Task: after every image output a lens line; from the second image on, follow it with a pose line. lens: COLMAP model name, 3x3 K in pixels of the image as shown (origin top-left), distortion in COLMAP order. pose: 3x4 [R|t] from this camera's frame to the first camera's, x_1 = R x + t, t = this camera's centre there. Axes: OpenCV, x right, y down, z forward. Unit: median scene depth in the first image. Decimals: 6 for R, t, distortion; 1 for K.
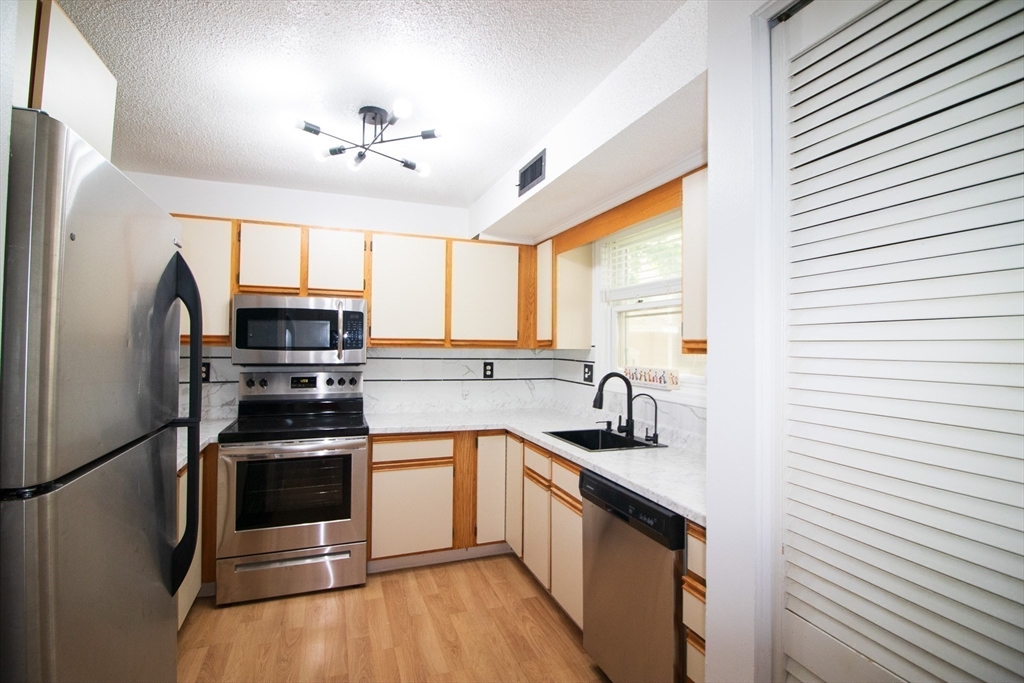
lens RADIAL K [[476.9, 0, 508.4], [0, 476.9, 336.2], [0, 0, 1]] dist [-0.003249, -0.012518]
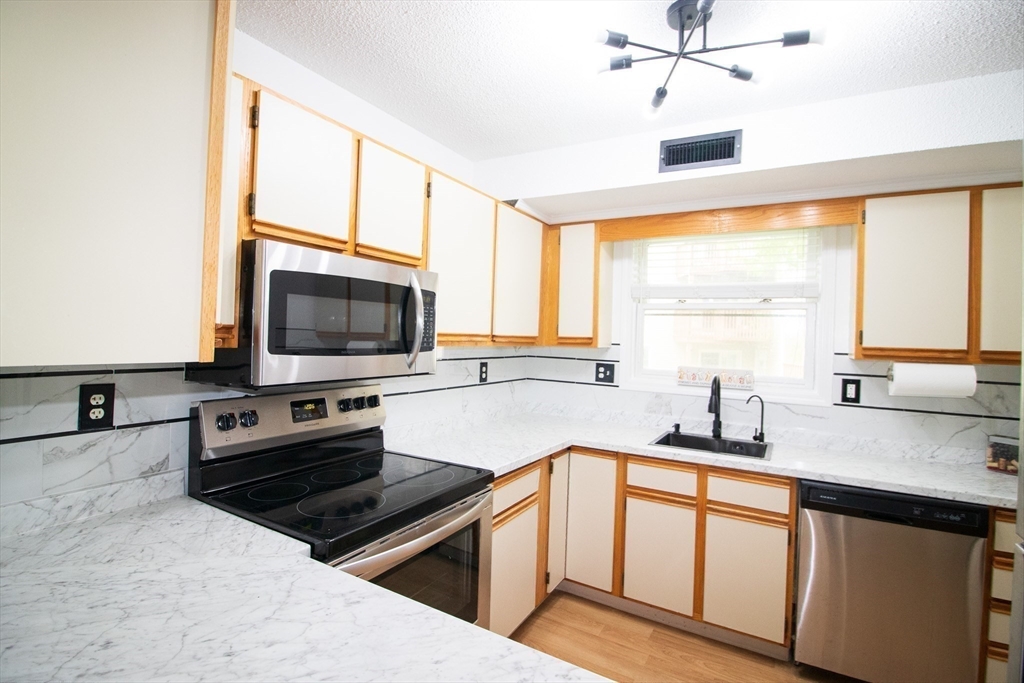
lens RADIAL K [[476.9, 0, 512.1], [0, 476.9, 334.2], [0, 0, 1]] dist [-0.003249, -0.012518]
pose [[0.773315, 0.014647, 0.633852, -0.640447], [-0.033316, 0.999291, 0.017555, -0.009597], [-0.633146, -0.034693, 0.773255, 0.448158]]
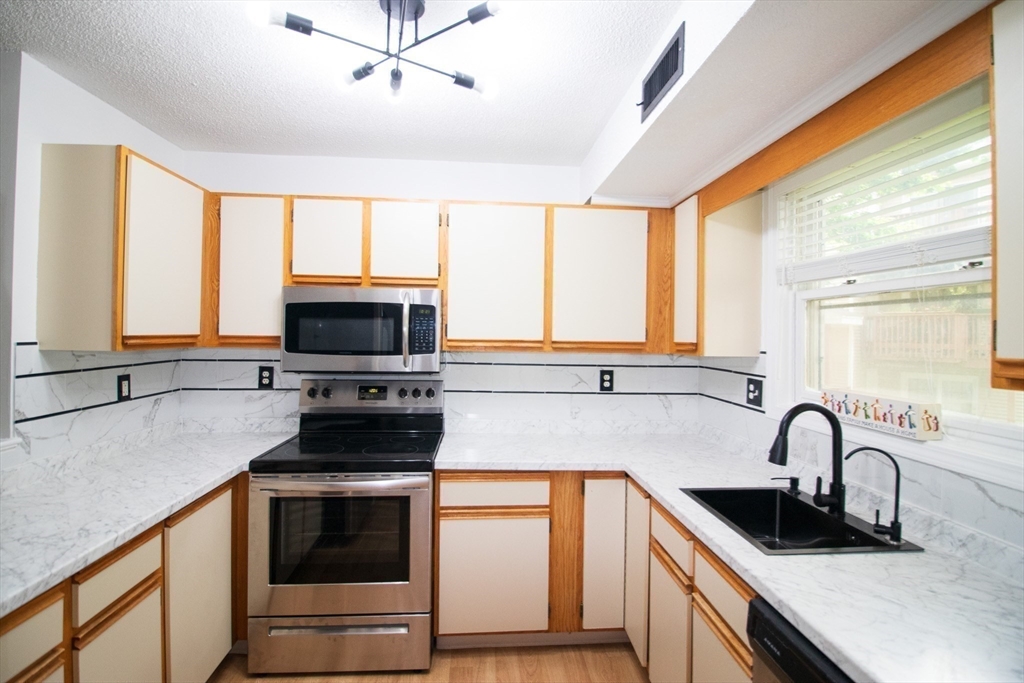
lens RADIAL K [[476.9, 0, 513.9], [0, 476.9, 333.1], [0, 0, 1]] dist [-0.003249, -0.012518]
pose [[0.961431, 0.002273, -0.275038, 0.029915], [0.000902, 0.999934, 0.011417, -0.015119], [0.275046, -0.011224, 0.961366, 0.299467]]
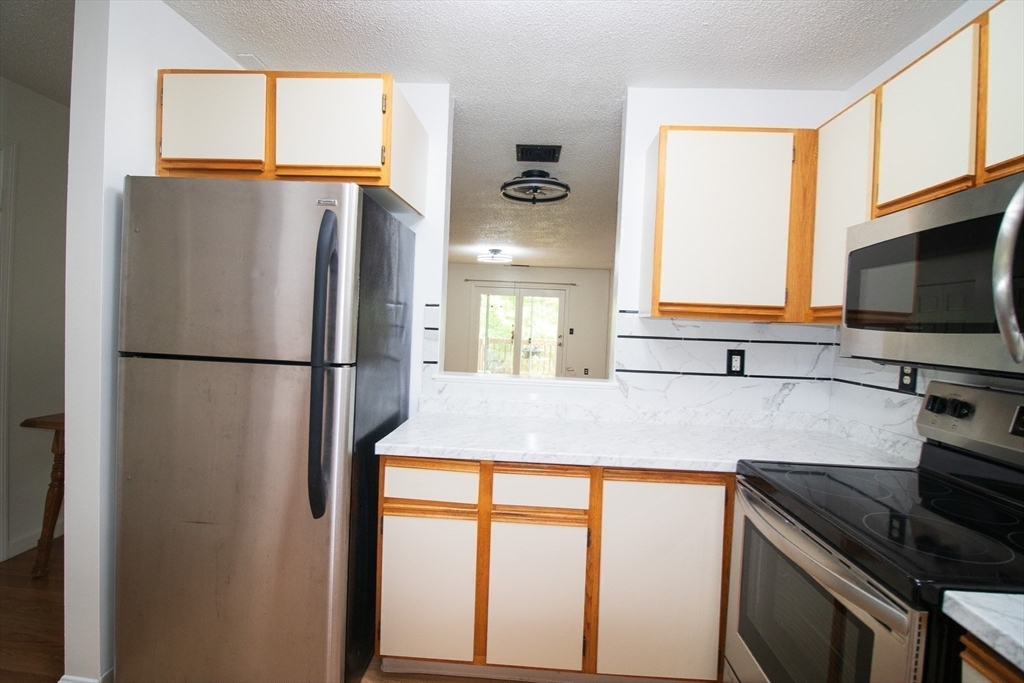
lens RADIAL K [[476.9, 0, 511.6], [0, 476.9, 330.2], [0, 0, 1]] dist [-0.003249, -0.012518]
pose [[-0.395886, -0.011198, -0.918231, 0.065263], [-0.029682, 0.999559, 0.000607, 0.037056], [0.917820, 0.027495, -0.396044, 0.808327]]
